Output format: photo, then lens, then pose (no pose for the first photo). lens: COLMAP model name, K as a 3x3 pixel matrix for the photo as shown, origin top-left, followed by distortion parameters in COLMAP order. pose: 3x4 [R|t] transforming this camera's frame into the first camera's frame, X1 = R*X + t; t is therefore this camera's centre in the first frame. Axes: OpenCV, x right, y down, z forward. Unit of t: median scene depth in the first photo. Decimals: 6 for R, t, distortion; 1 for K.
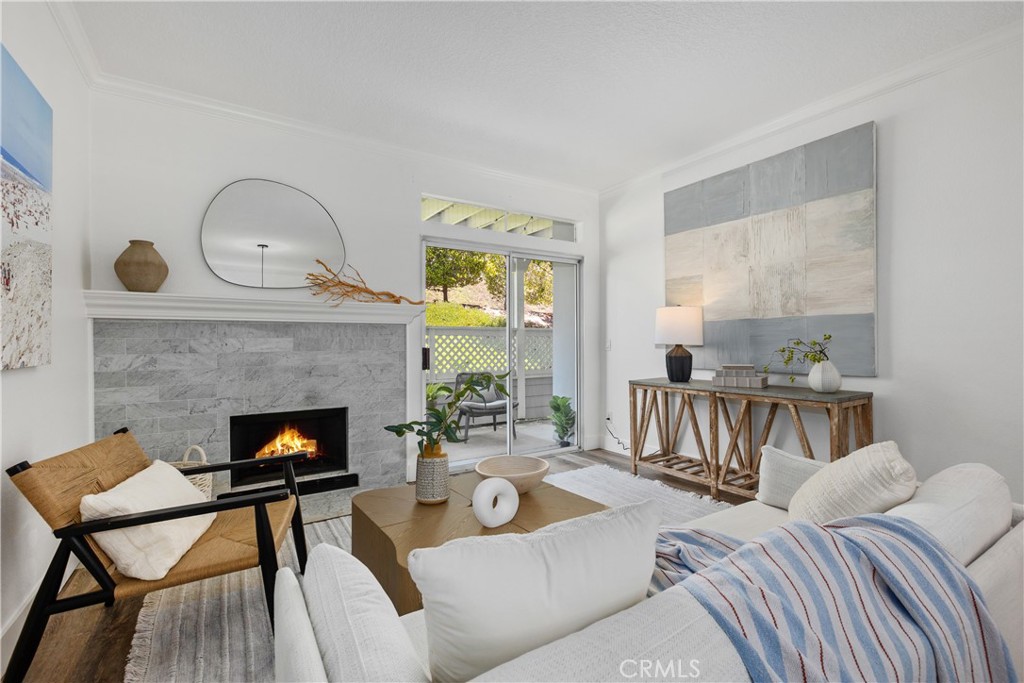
lens RADIAL K [[469.5, 0, 513.7], [0, 469.5, 342.9], [0, 0, 1]] dist [0.013754, -0.000783]
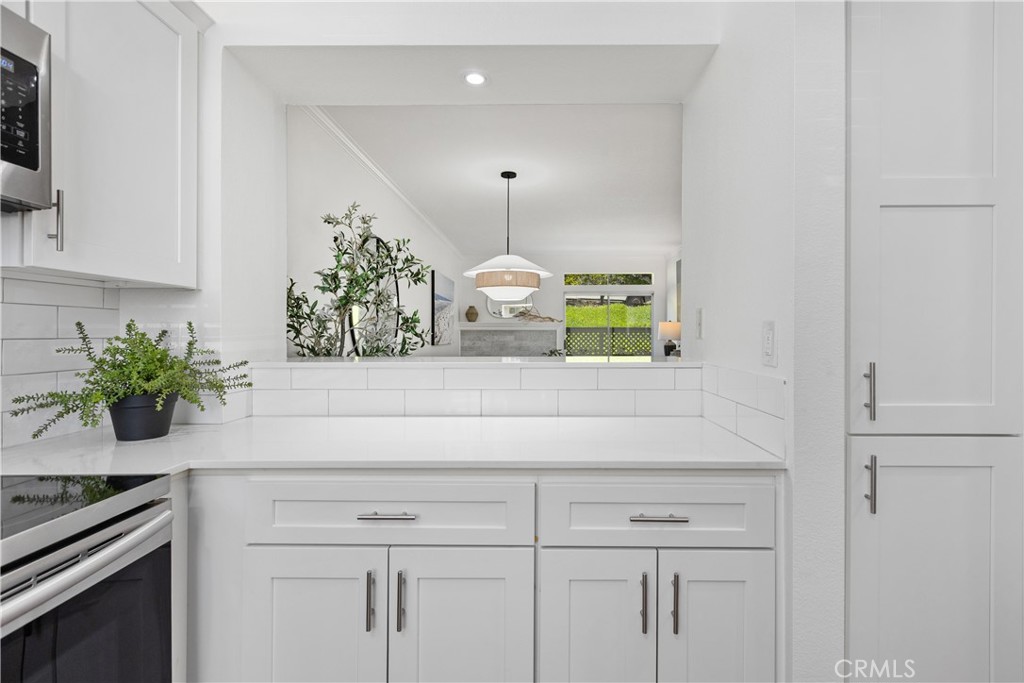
lens RADIAL K [[469.5, 0, 513.2], [0, 469.5, 338.5], [0, 0, 1]] dist [0.013754, -0.000783]
pose [[0.820670, 0.007328, -0.571355, 1.142722], [-0.002910, 0.999958, 0.008645, -0.019354], [0.571395, -0.005432, 0.820657, -1.314397]]
